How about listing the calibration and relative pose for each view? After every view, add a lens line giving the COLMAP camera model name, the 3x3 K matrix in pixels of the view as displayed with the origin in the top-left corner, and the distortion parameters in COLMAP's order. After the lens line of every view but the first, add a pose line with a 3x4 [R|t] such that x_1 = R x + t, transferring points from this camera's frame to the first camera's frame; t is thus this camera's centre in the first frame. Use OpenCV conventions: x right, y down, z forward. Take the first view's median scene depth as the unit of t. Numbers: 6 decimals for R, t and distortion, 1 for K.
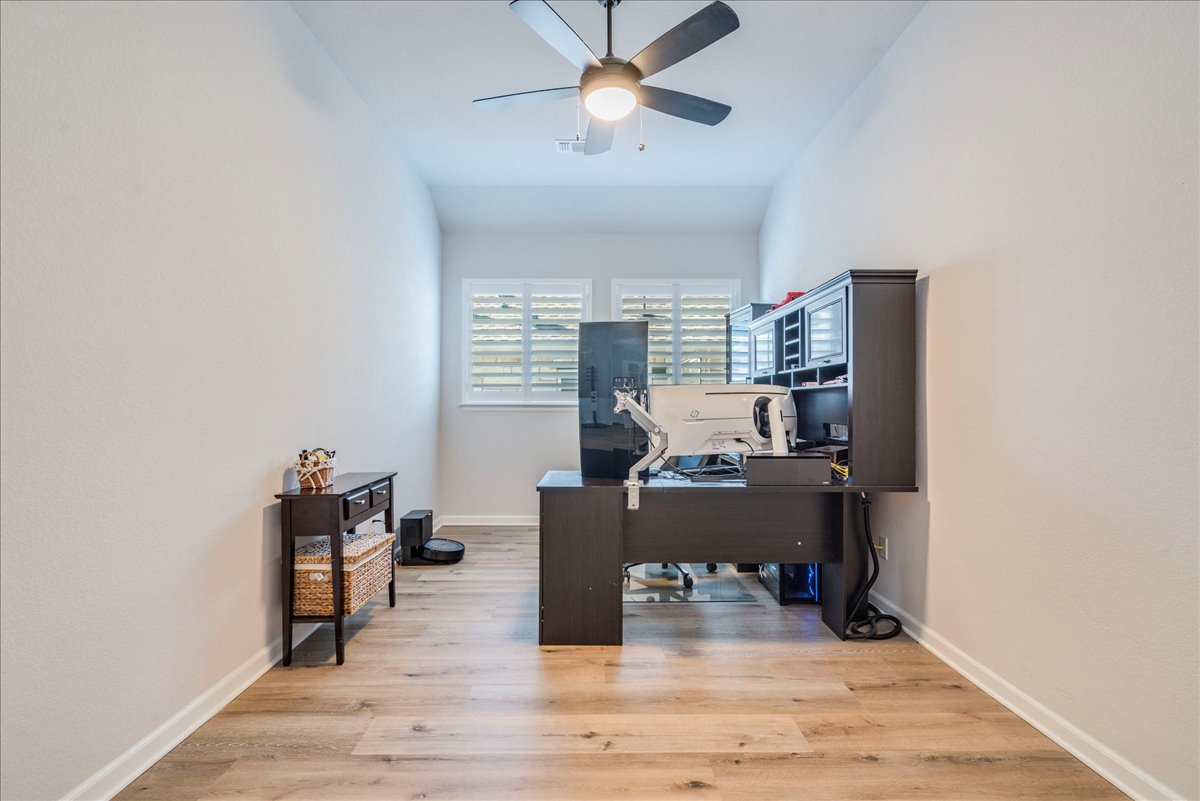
lens RADIAL K [[551.6, 0, 596.3], [0, 551.6, 399.2], [0, 0, 1]] dist [0.000108, 0.000082]
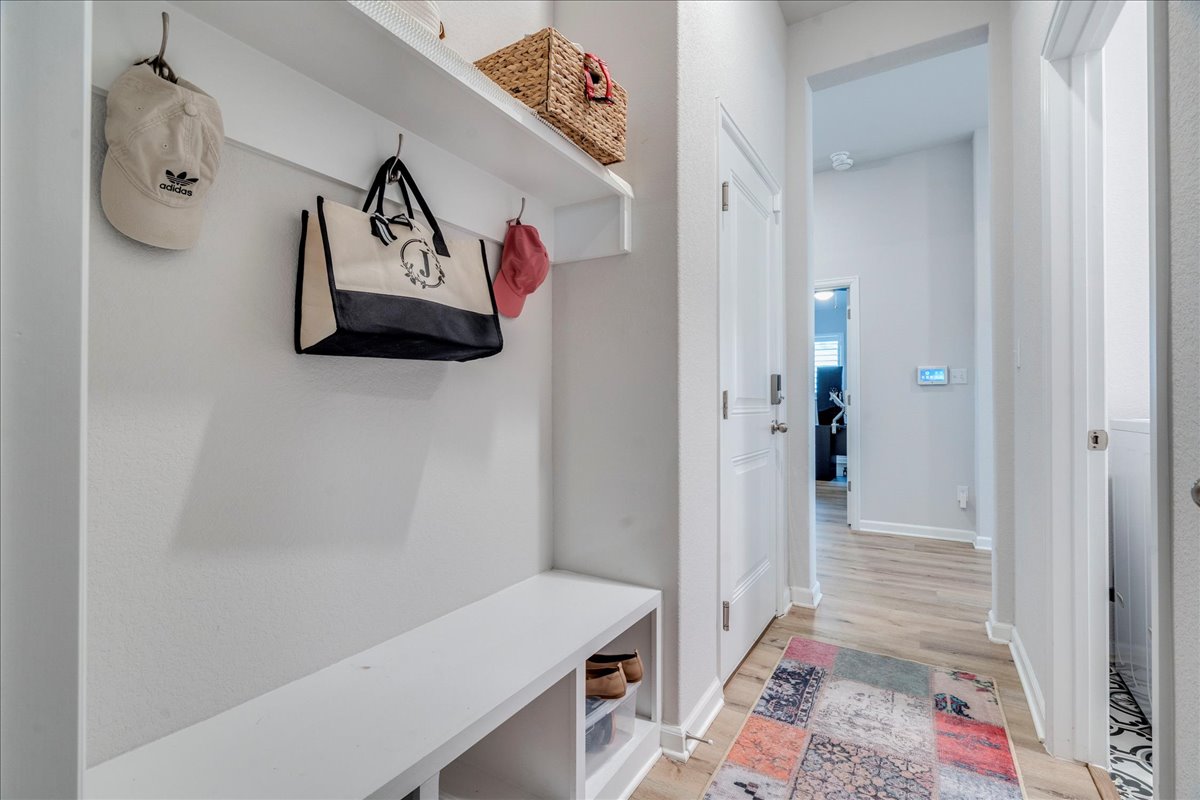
lens RADIAL K [[551.6, 0, 596.3], [0, 551.6, 398.7], [0, 0, 1]] dist [0.000108, 0.000082]
pose [[0.852677, -0.003973, -0.522424, 0.513728], [0.006014, 0.999979, 0.002212, 0.003307], [0.522404, -0.005028, 0.852683, -2.112496]]
